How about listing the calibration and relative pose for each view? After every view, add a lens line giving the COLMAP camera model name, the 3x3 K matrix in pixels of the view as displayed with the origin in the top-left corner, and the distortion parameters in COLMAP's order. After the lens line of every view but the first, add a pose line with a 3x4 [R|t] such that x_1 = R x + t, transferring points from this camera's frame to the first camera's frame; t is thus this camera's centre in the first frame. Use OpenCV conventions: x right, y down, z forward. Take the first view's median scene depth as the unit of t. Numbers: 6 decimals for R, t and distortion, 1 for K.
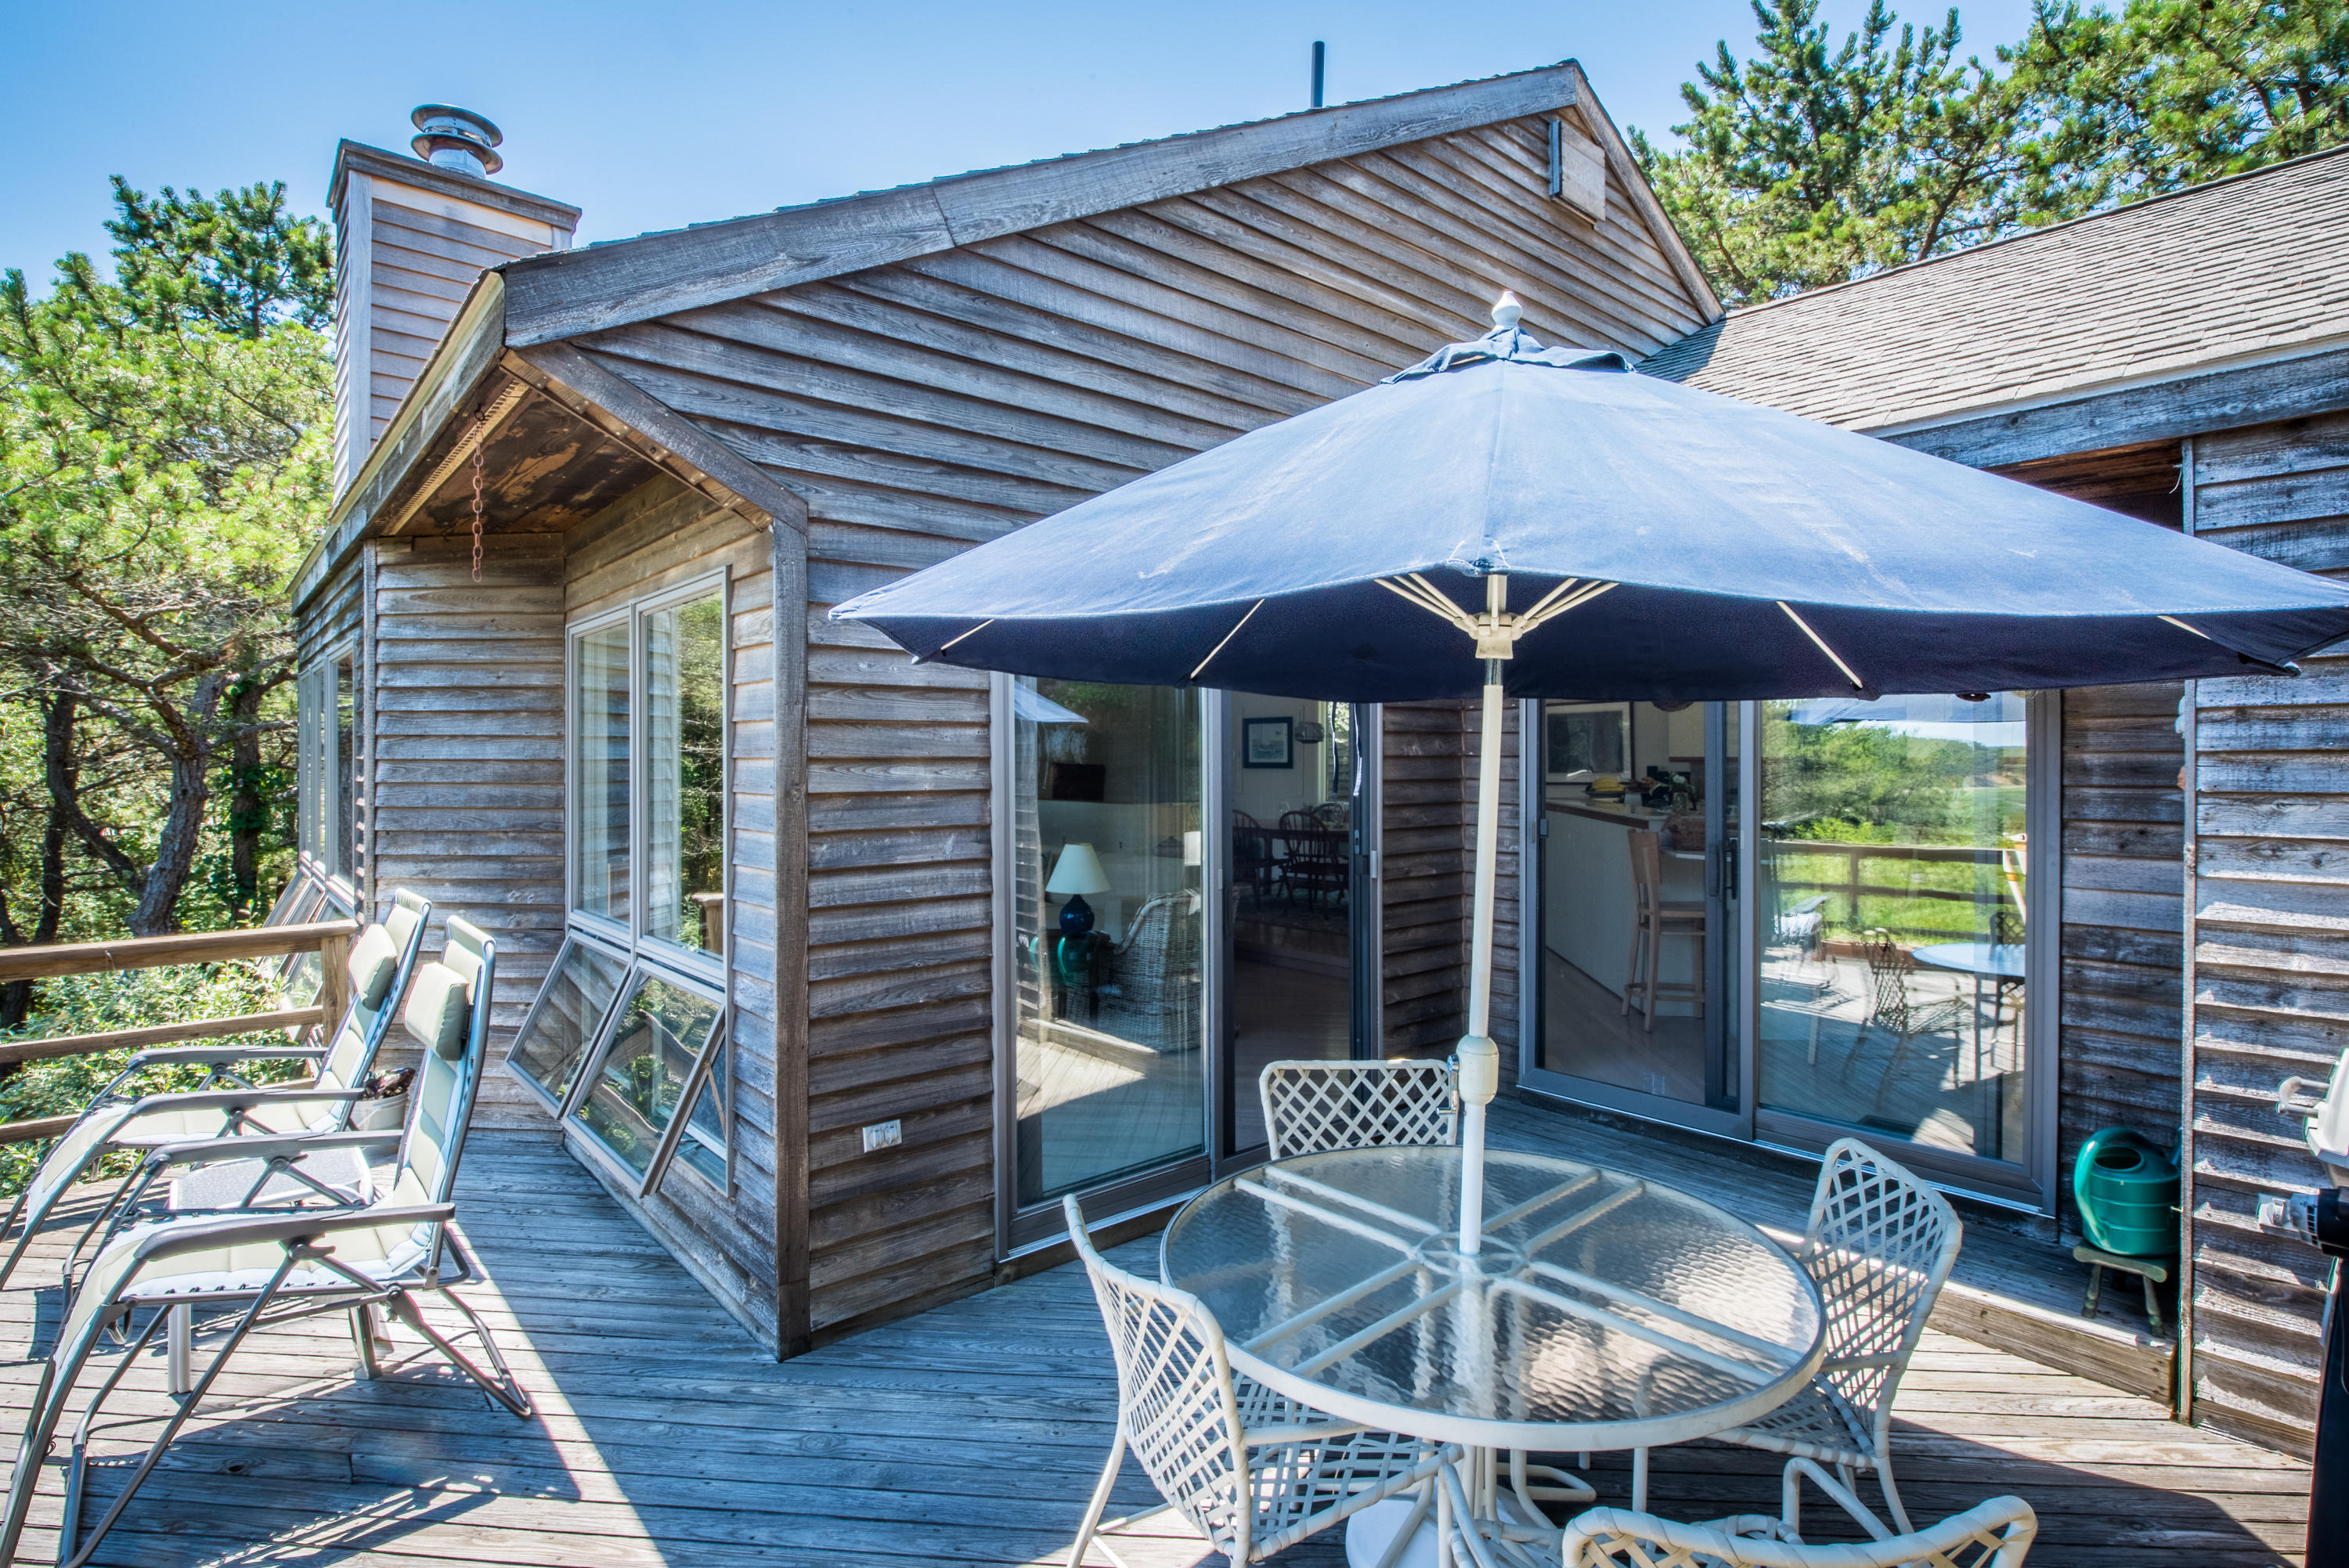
lens RADIAL K [[1128.0, 0, 1165.4], [0, 1128.0, 768.7], [0, 0, 1]] dist [-0.009363, -0.000213]
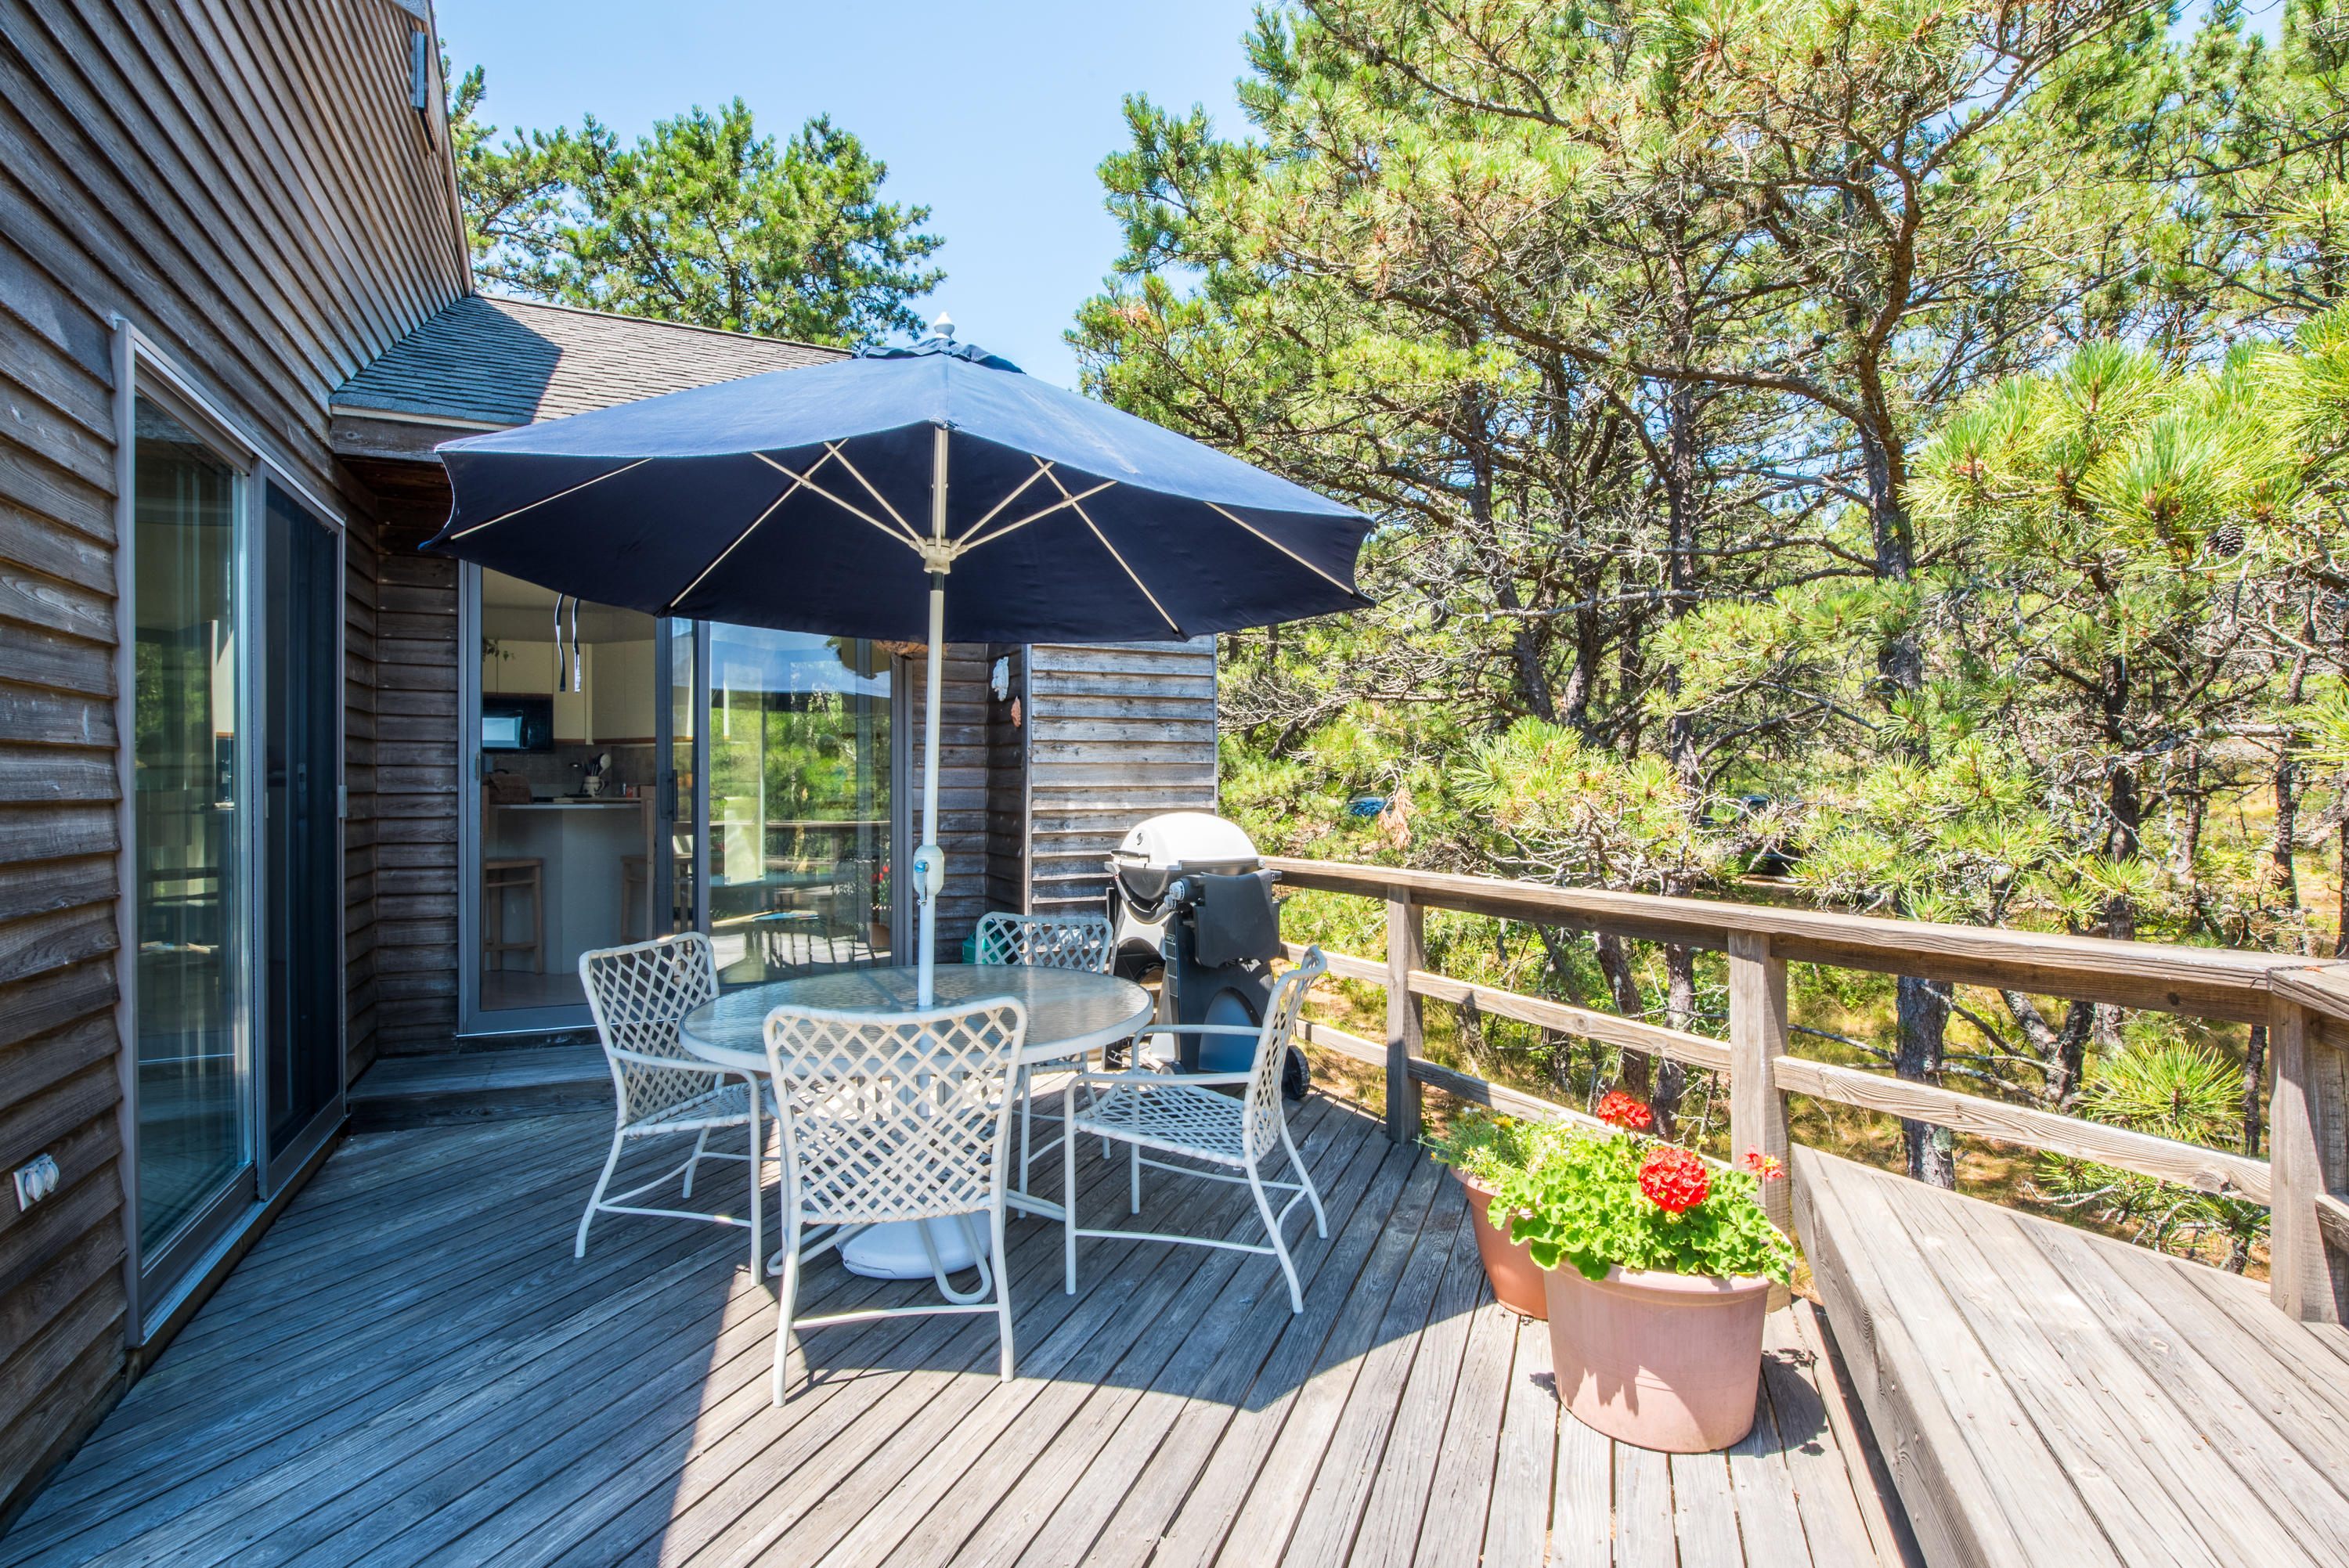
lens RADIAL K [[1144.5, 0, 1167.4], [0, 1144.5, 786.4], [0, 0, 1]] dist [-0.018487, 0.000047]
pose [[0.277637, -0.001658, 0.960685, -0.695892], [0.009351, 0.999956, -0.000976, 0.120713], [-0.960641, 0.009255, 0.277640, 0.241614]]
